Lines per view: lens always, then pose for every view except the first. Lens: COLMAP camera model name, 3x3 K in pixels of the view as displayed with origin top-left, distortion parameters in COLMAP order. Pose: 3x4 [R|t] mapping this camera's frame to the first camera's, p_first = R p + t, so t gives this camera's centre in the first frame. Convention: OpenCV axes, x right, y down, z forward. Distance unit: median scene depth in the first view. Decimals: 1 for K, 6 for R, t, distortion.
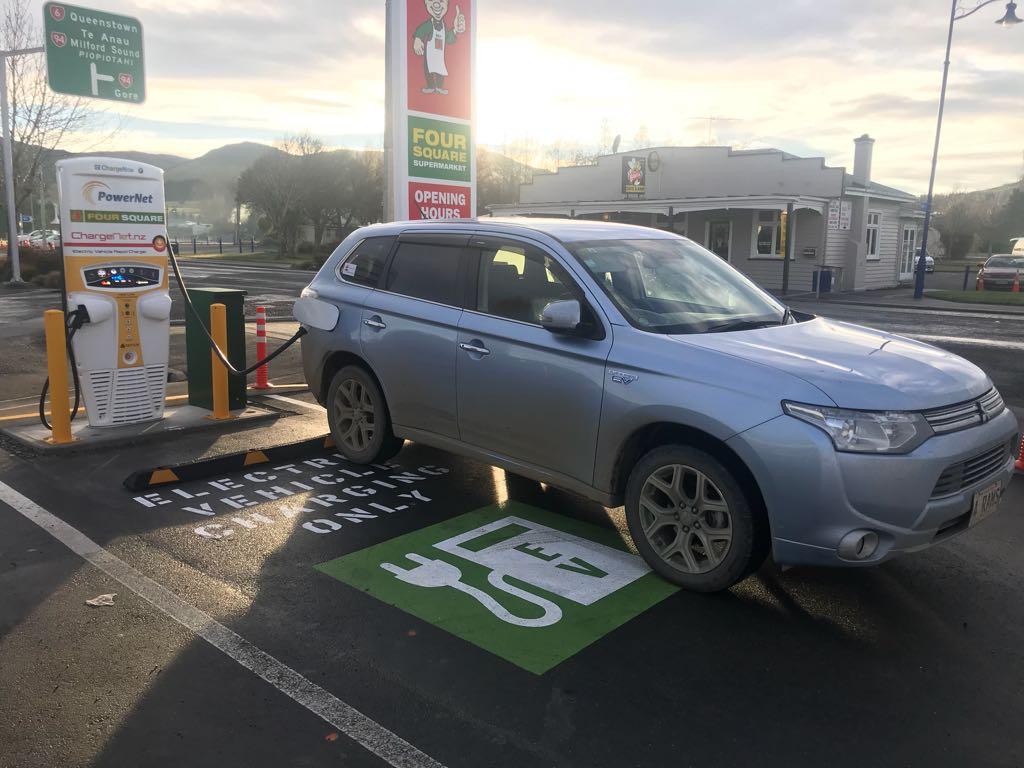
lens RADIAL K [[850.3, 0, 513.3], [0, 850.3, 379.9], [0, 0, 1]] dist [0.051758, -0.046890]
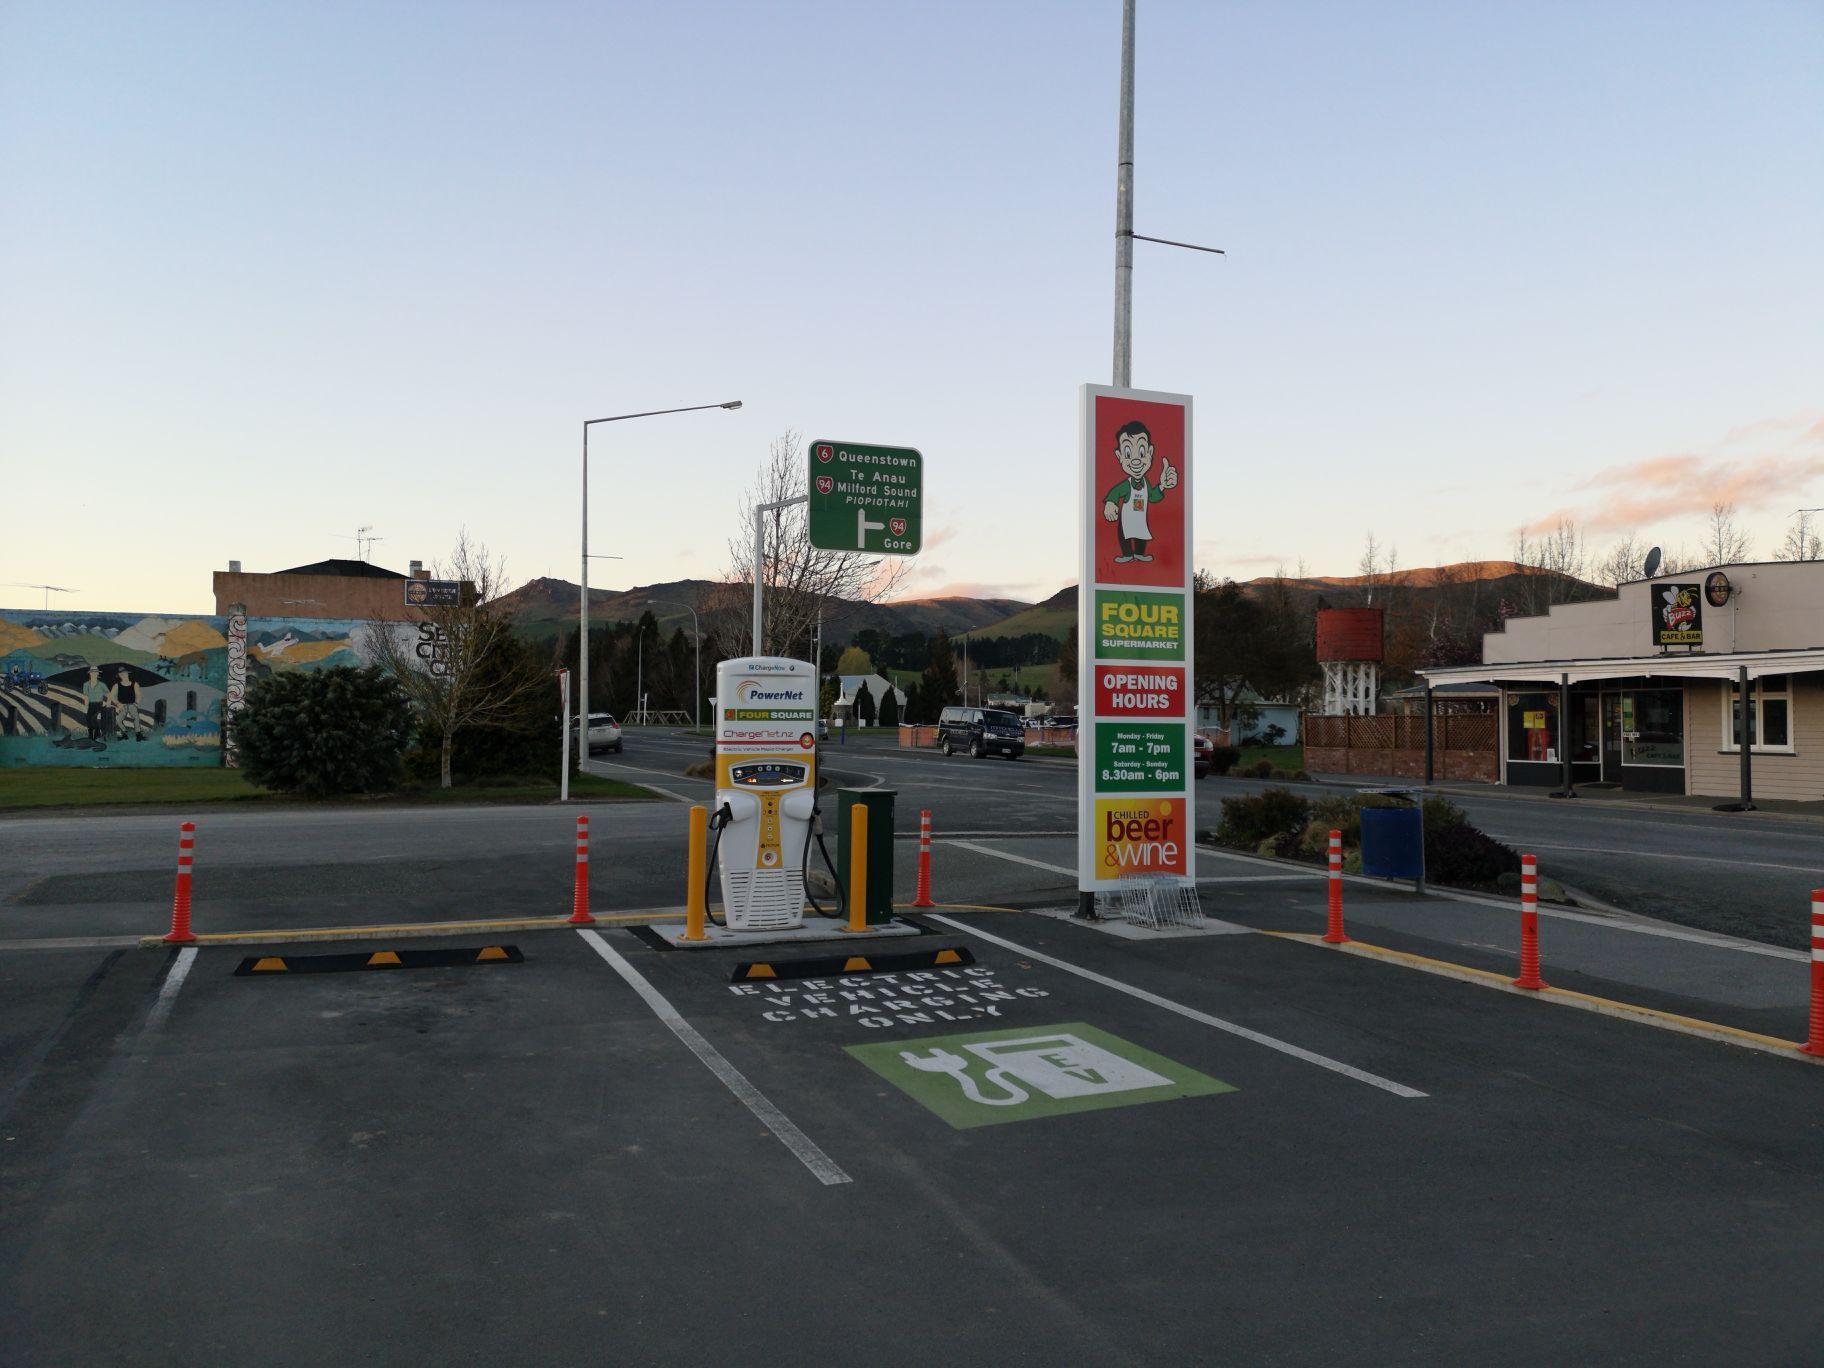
lens RADIAL K [[1372.6, 0, 905.0], [0, 1372.6, 679.0], [0, 0, 1]] dist [0.047014, -0.026263]
pose [[0.907218, -0.021031, -0.420135, 0.270297], [-0.060685, 0.981759, -0.180185, 0.035454], [0.416260, 0.188962, 0.889393, -0.272269]]
